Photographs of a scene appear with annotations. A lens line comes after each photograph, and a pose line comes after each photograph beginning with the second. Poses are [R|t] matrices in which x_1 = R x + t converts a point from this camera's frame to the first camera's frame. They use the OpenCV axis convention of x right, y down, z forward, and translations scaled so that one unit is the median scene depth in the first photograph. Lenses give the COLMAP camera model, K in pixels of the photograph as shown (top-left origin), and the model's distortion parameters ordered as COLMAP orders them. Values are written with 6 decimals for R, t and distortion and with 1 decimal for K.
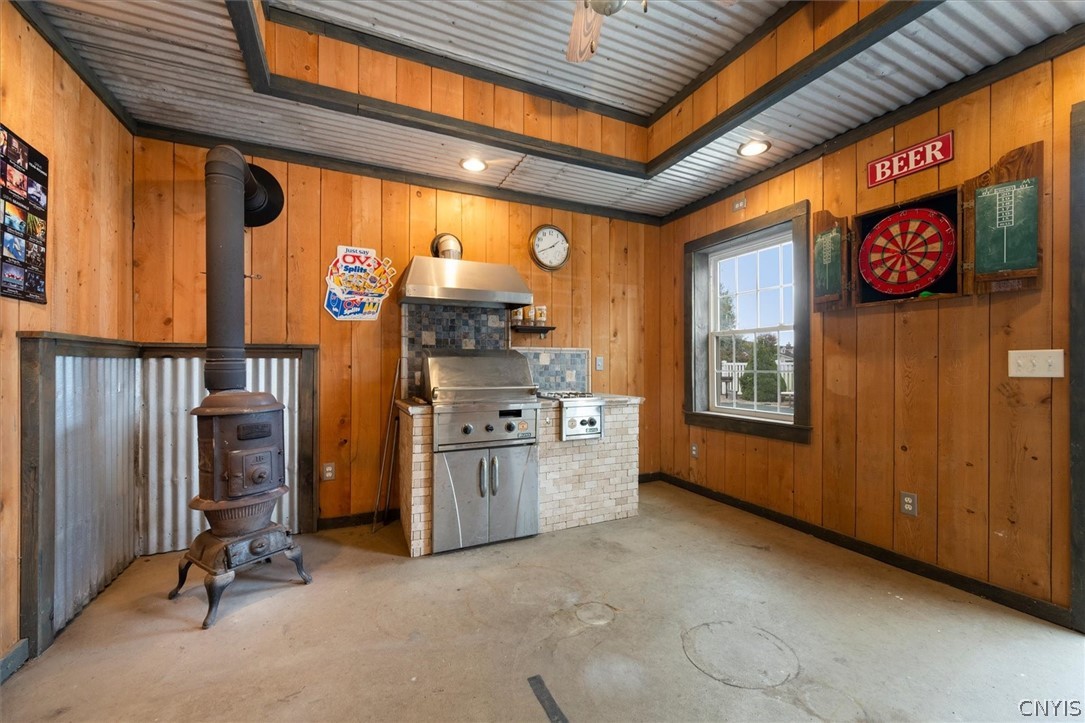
lens RADIAL K [[436.1, 0, 542.6], [0, 436.1, 365.0], [0, 0, 1]] dist [0.002214, -0.000456]
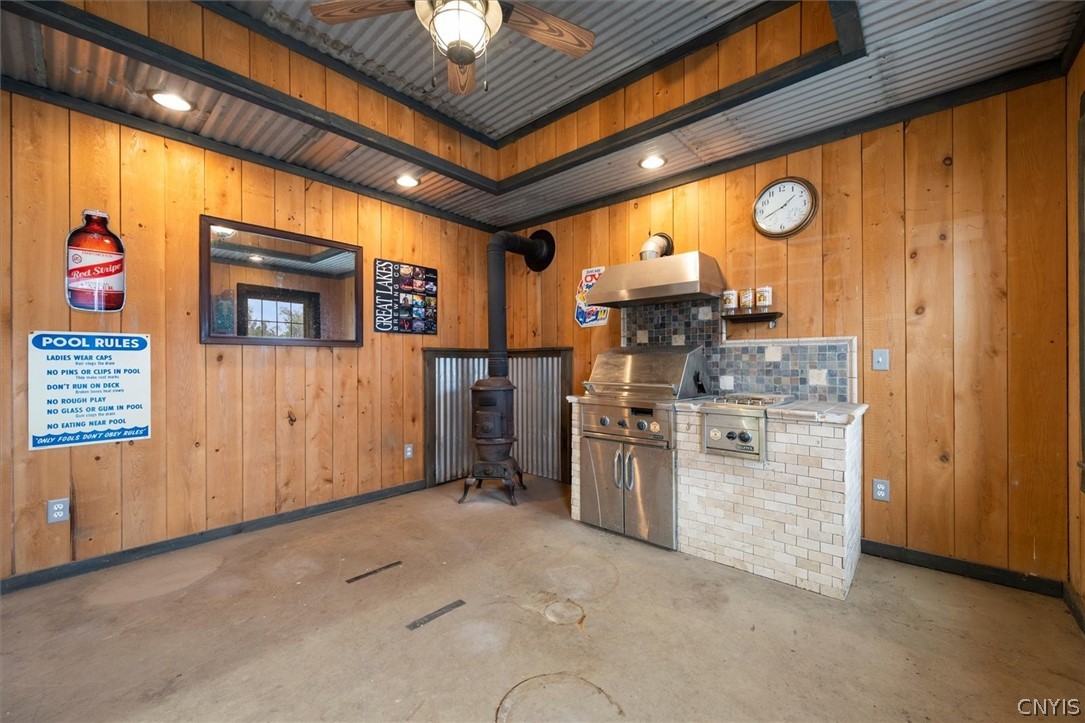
lens RADIAL K [[436.1, 0, 539.9], [0, 436.1, 361.0], [0, 0, 1]] dist [0.002214, -0.000456]
pose [[0.383136, -0.000763, -0.923692, 0.686807], [0.002007, 0.999998, 0.000007, -0.002190], [0.923690, -0.001857, 0.383136, 0.384655]]
